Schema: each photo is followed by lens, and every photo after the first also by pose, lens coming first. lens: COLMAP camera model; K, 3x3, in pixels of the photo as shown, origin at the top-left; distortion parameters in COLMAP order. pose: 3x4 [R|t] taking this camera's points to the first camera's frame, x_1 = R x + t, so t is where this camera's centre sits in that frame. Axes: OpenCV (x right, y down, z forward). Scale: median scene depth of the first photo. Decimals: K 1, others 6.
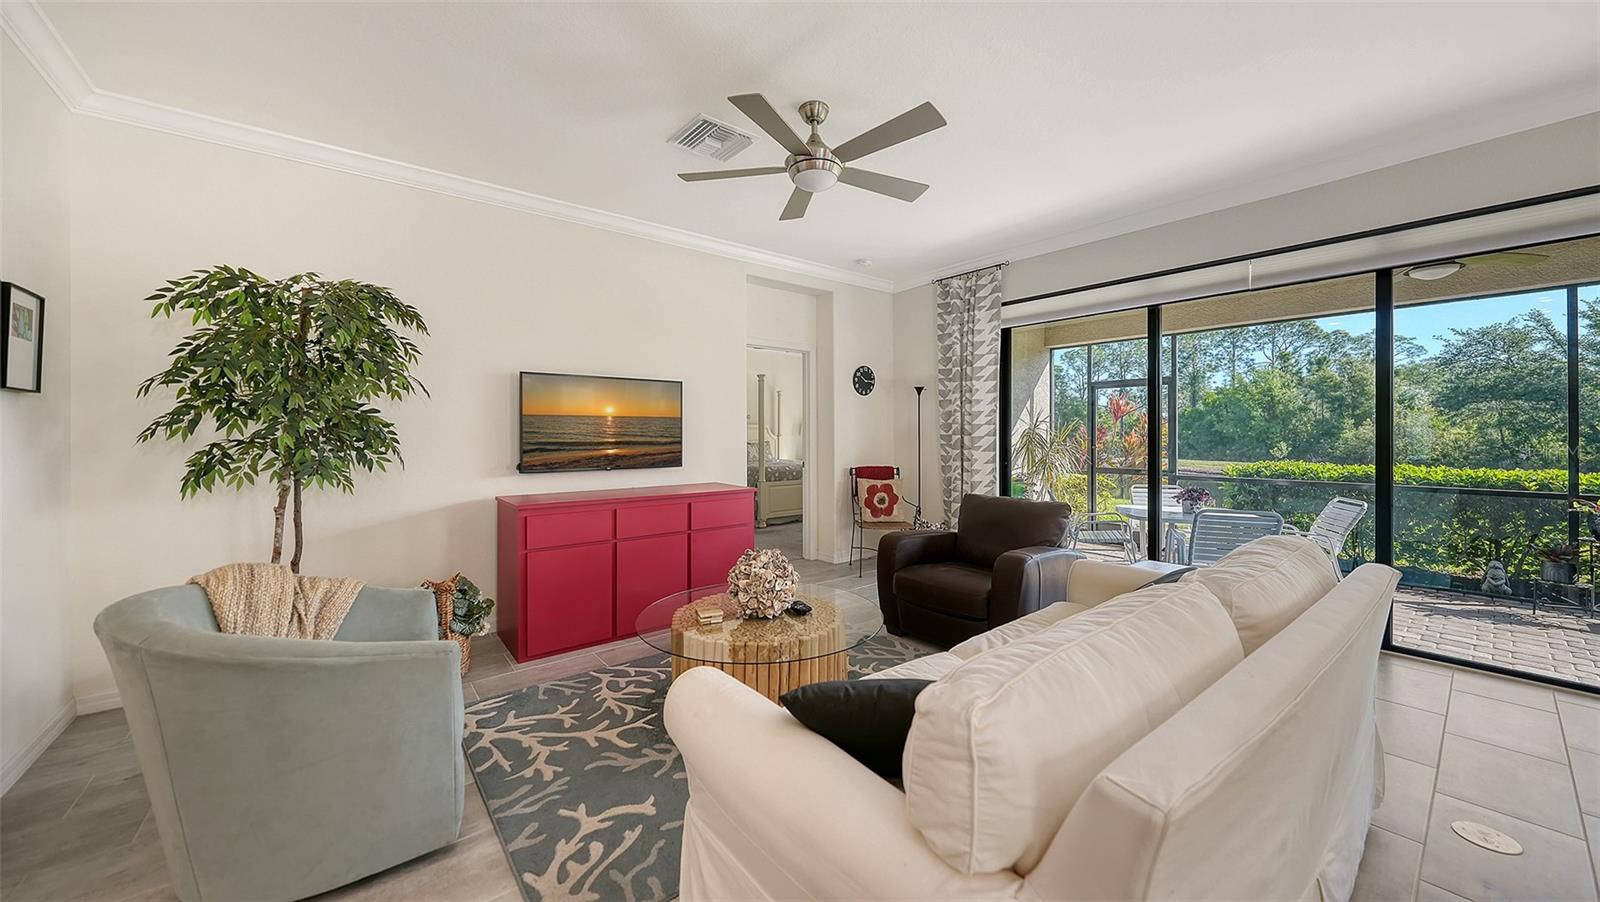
lens RADIAL K [[556.6, 0, 786.4], [0, 556.6, 473.5], [0, 0, 1]] dist [0.000522, 0.000009]
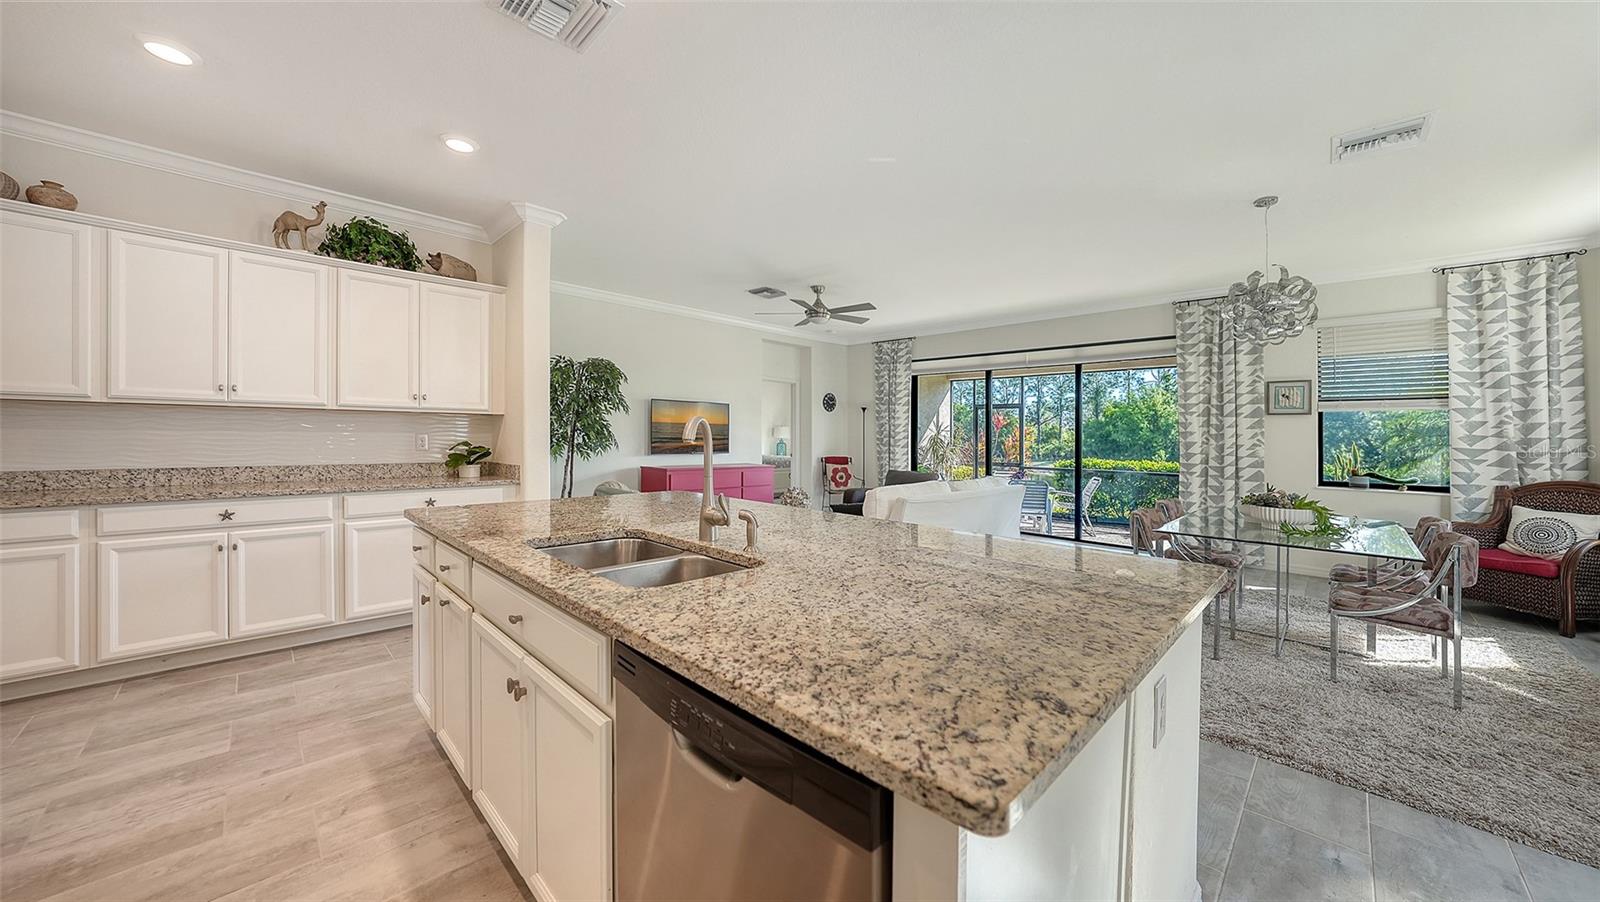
lens RADIAL K [[556.6, 0, 798.3], [0, 556.6, 441.4], [0, 0, 1]] dist [0.000522, 0.000009]
pose [[0.992527, 0.017296, 0.120796, -0.149943], [-0.009921, 0.998065, -0.061386, 0.044418], [-0.121624, 0.059729, 0.990778, -0.595063]]
